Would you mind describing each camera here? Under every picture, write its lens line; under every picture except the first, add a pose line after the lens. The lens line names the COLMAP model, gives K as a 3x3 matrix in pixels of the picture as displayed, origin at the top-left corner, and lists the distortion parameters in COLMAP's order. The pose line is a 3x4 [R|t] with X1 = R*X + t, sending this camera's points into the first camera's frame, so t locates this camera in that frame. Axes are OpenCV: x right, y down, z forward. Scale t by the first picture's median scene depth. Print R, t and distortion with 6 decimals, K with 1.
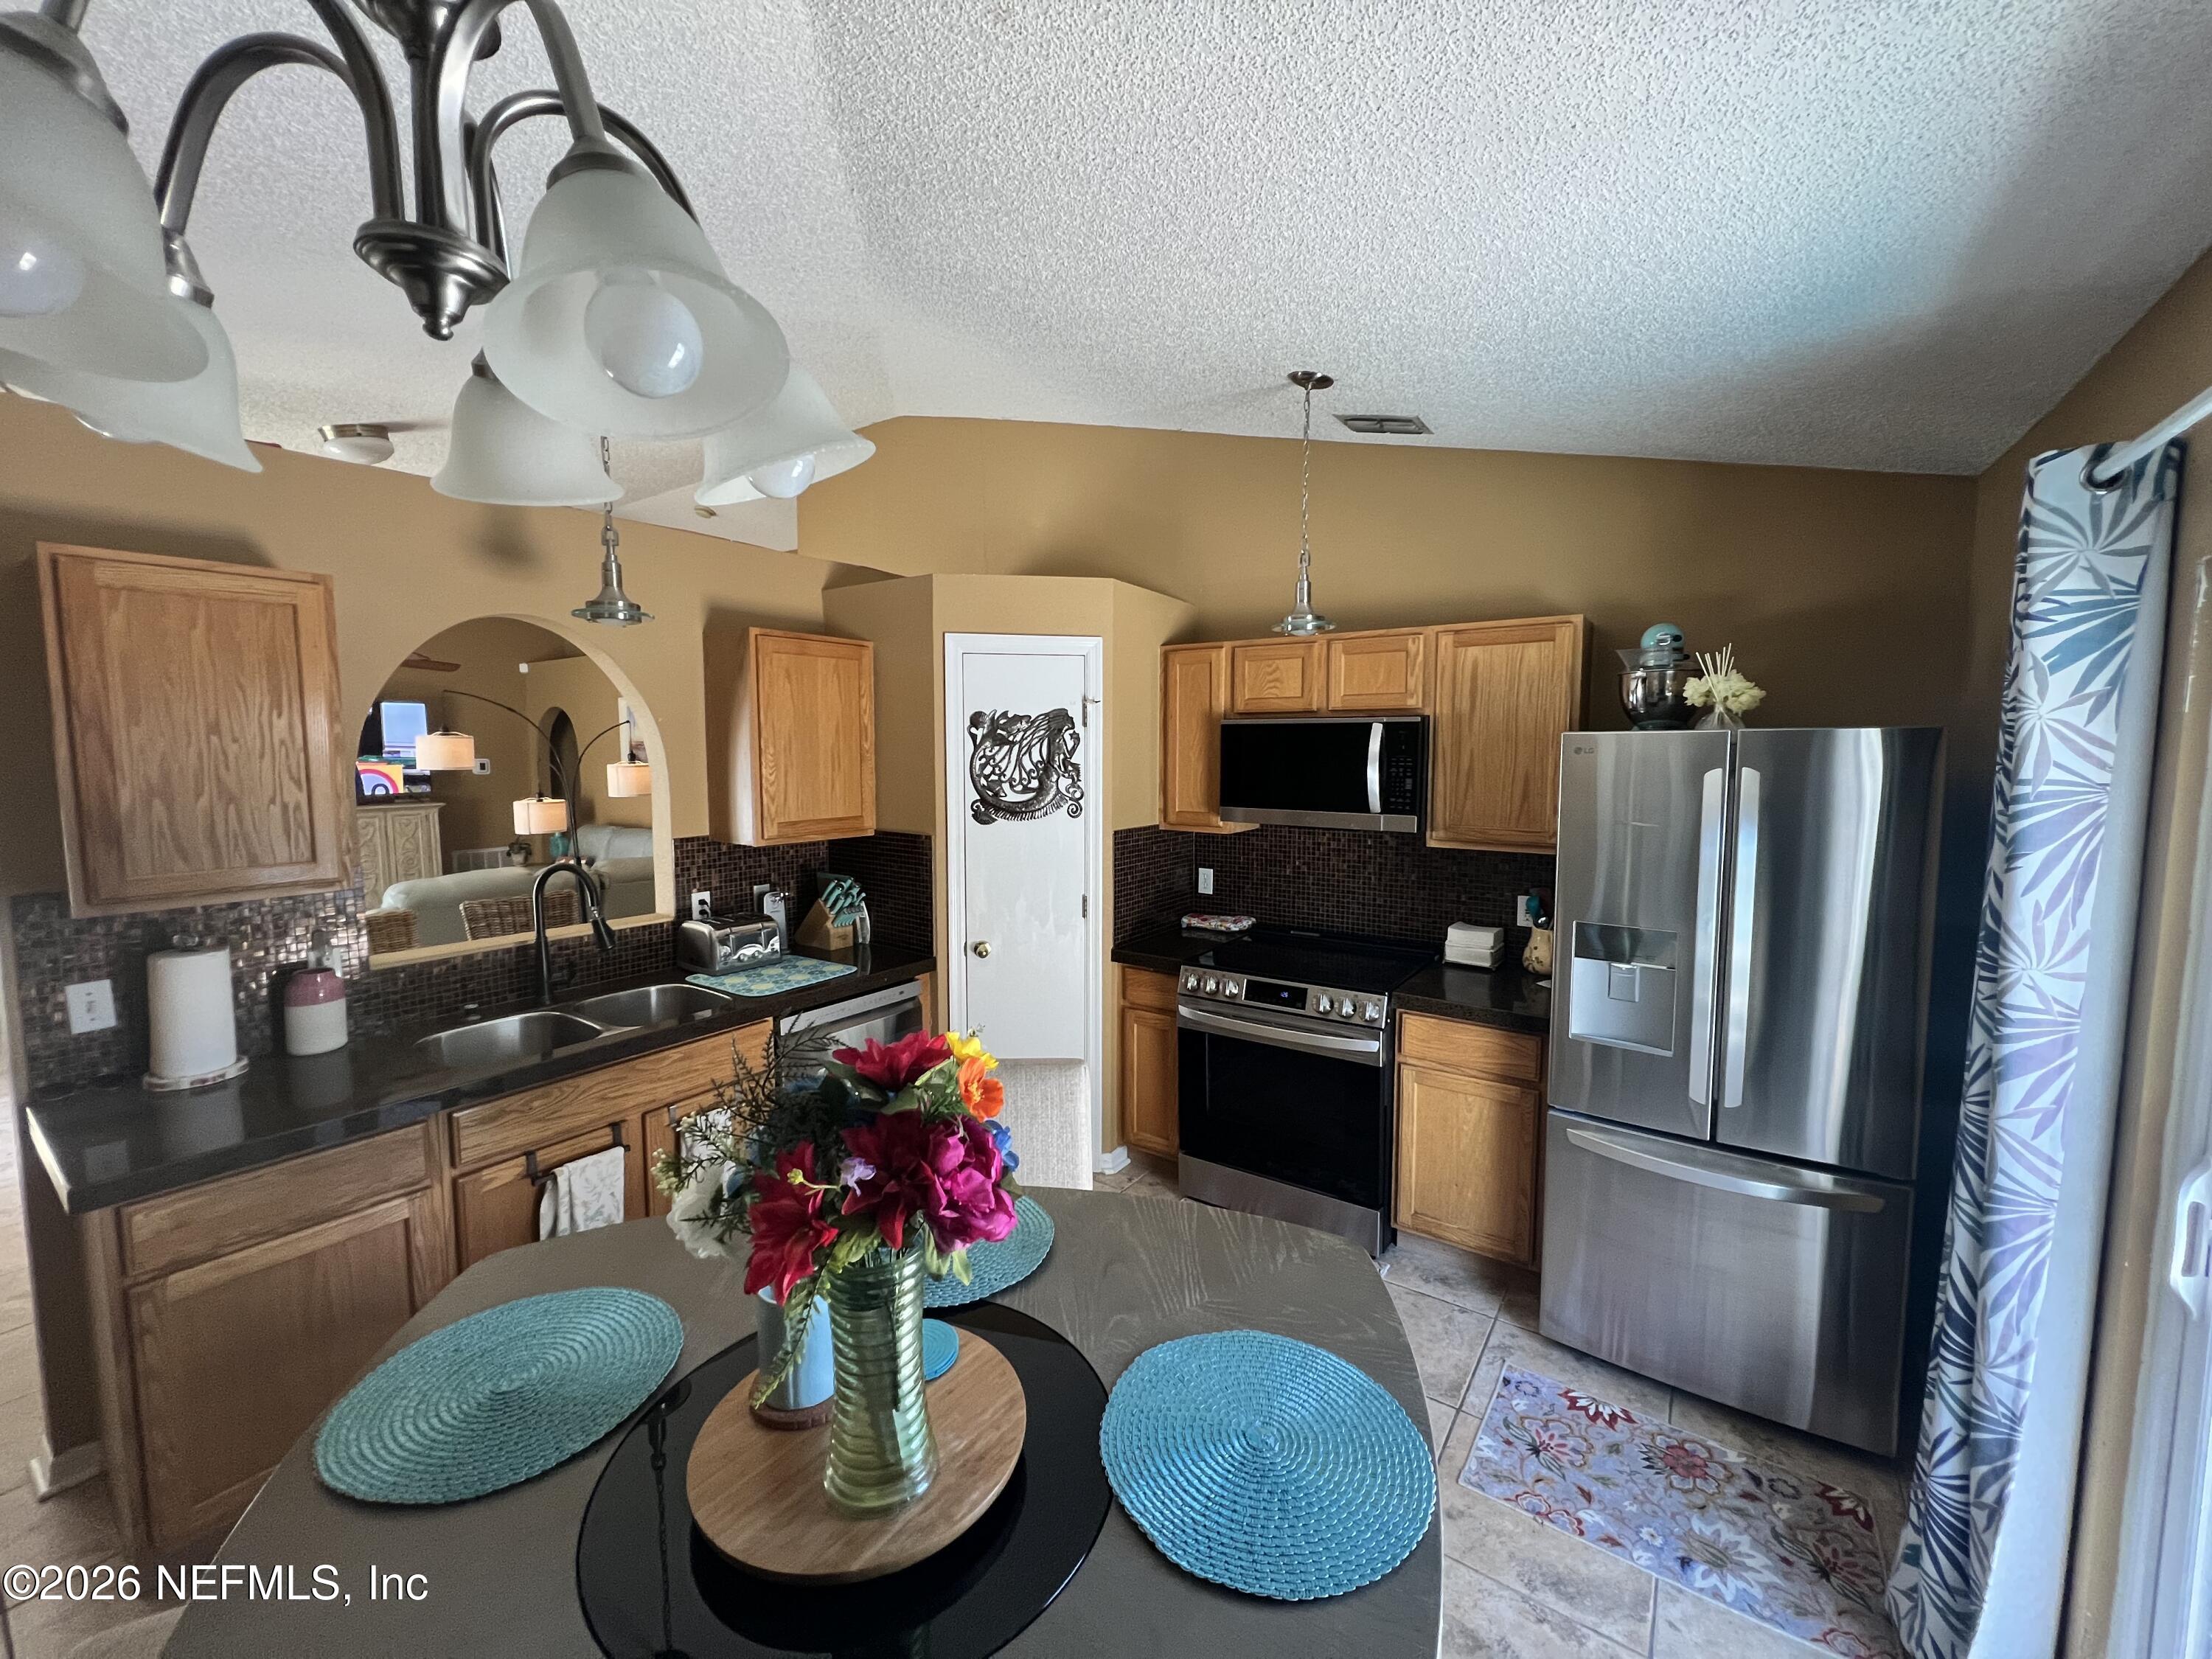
lens RADIAL K [[878.7, 0, 1100.5], [0, 878.7, 823.8], [0, 0, 1]] dist [-0.006294, 0.000168]
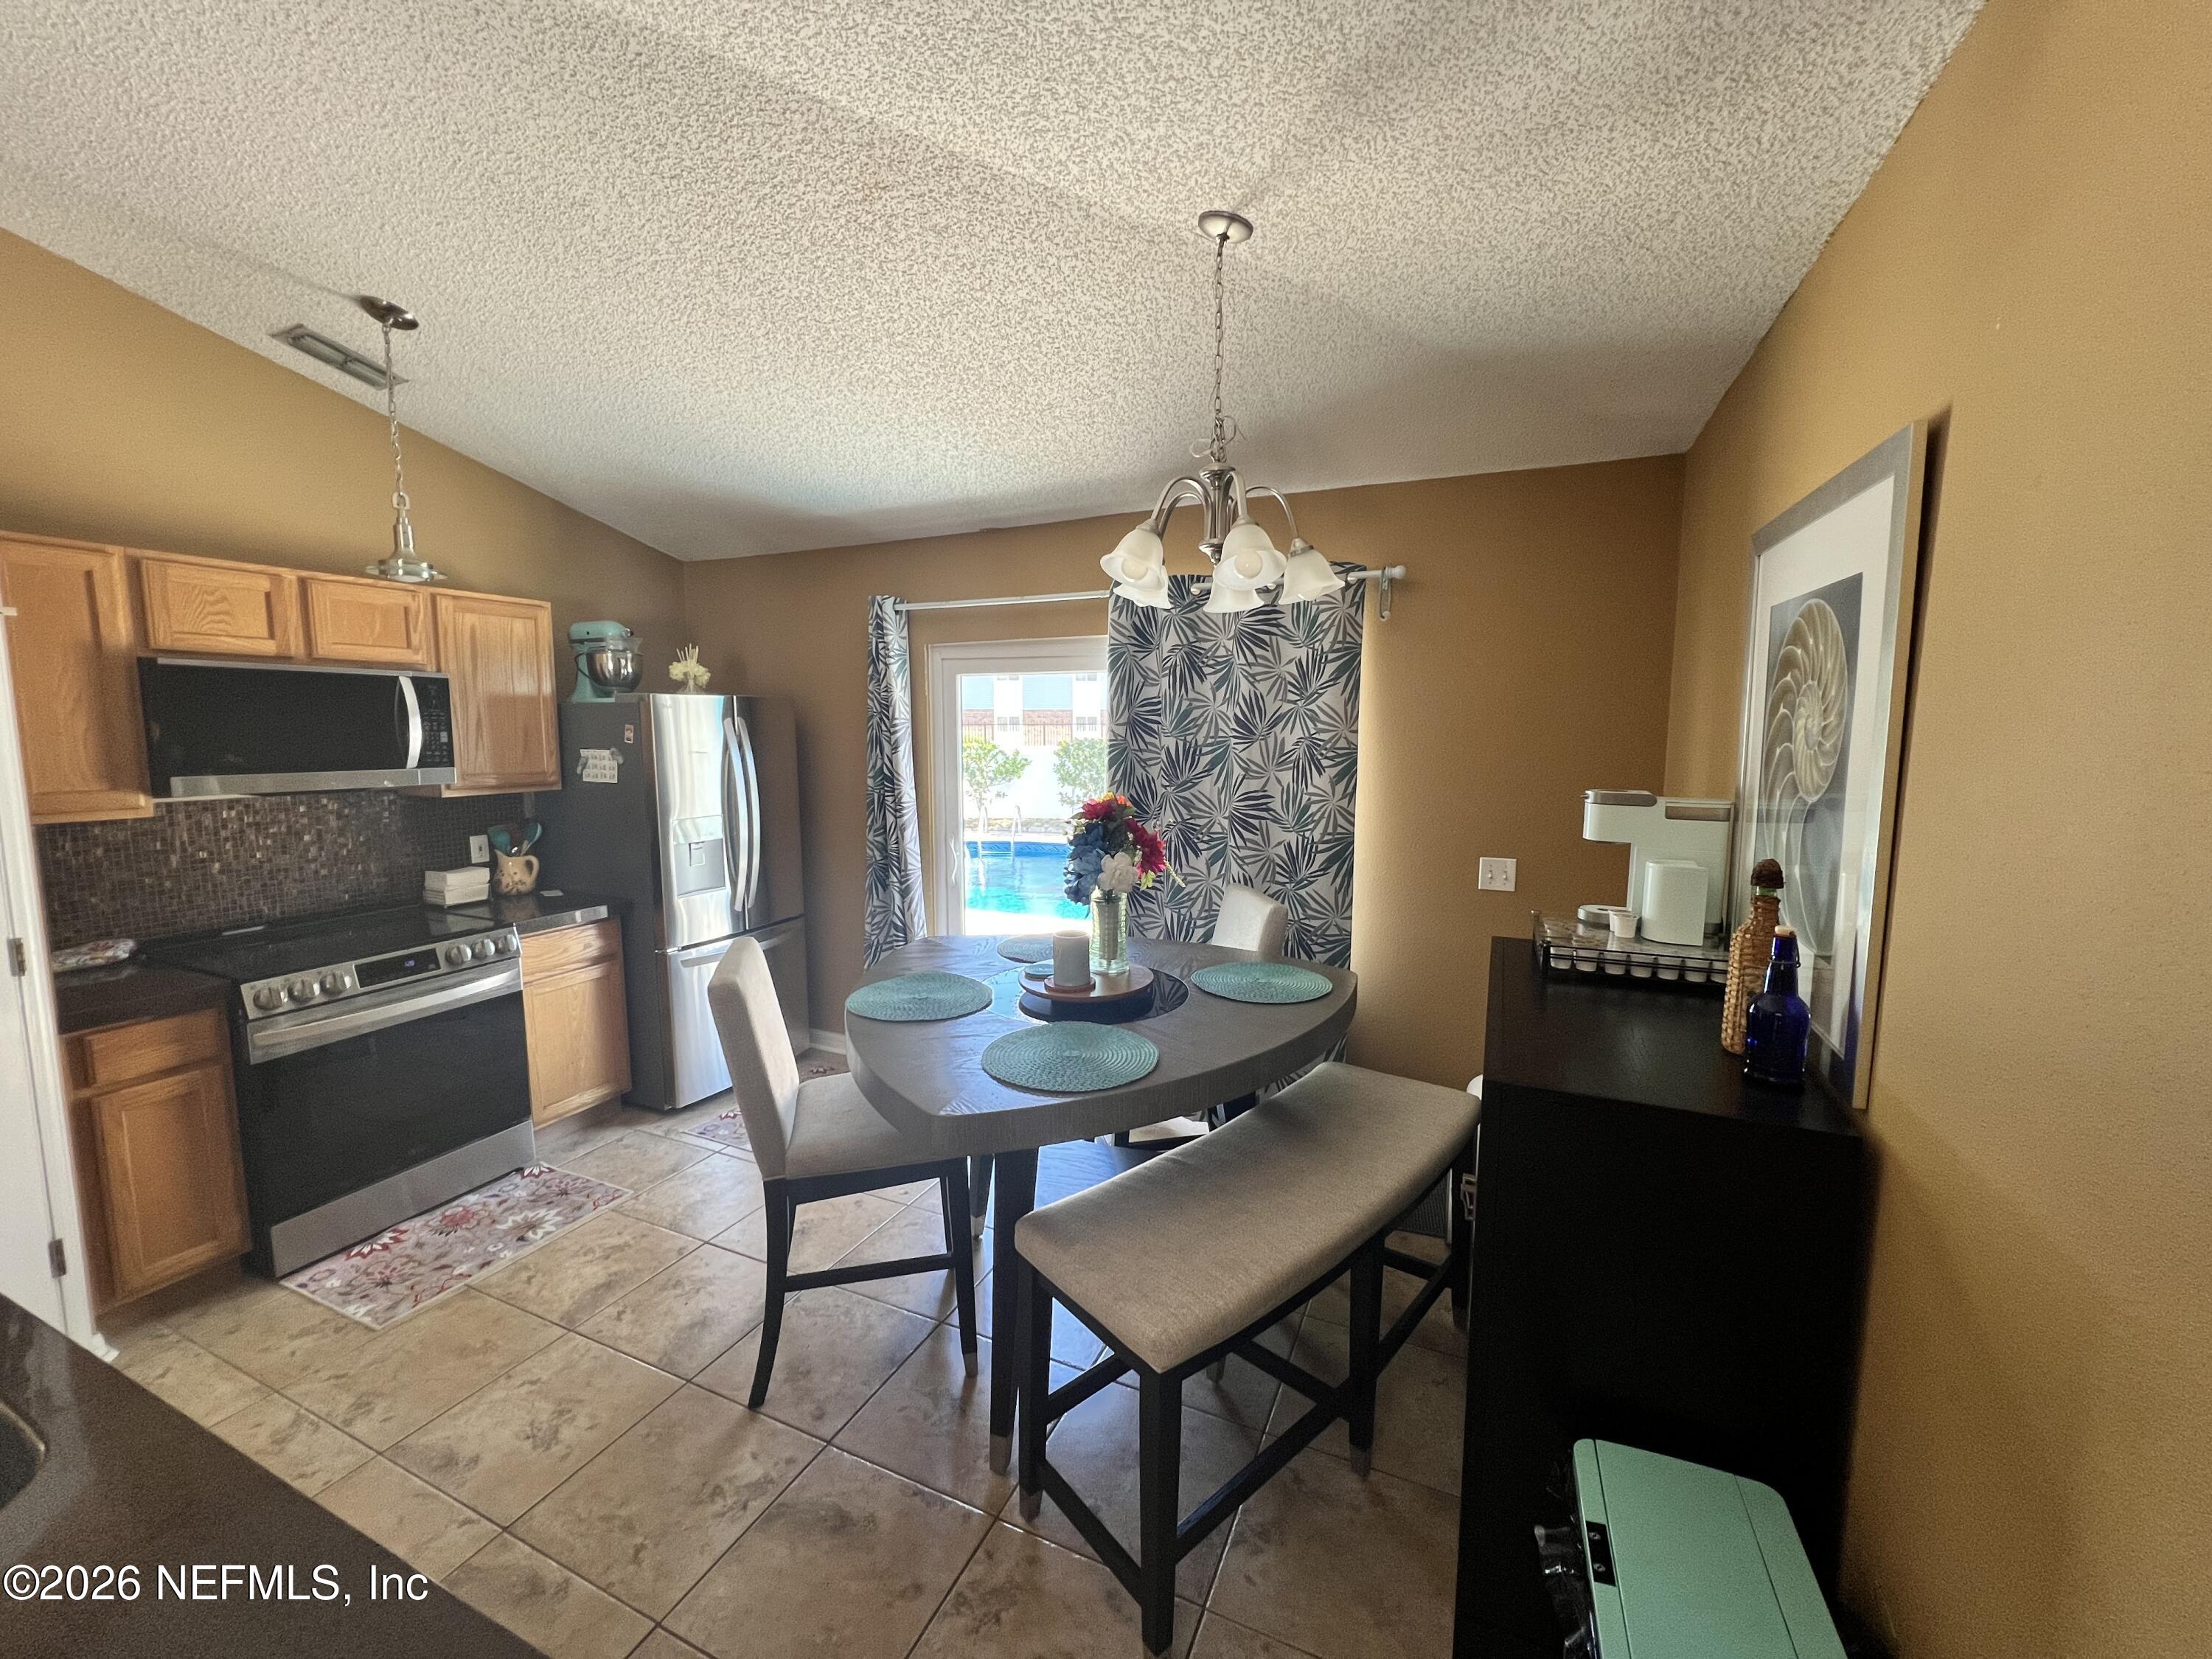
lens RADIAL K [[878.7, 0, 1100.5], [0, 878.7, 823.8], [0, 0, 1]] dist [-0.006294, 0.000168]
pose [[-0.190004, -0.107802, 0.975847, -0.825866], [0.085388, 0.988373, 0.125811, -0.007556], [-0.978063, 0.107230, -0.178590, 0.427752]]
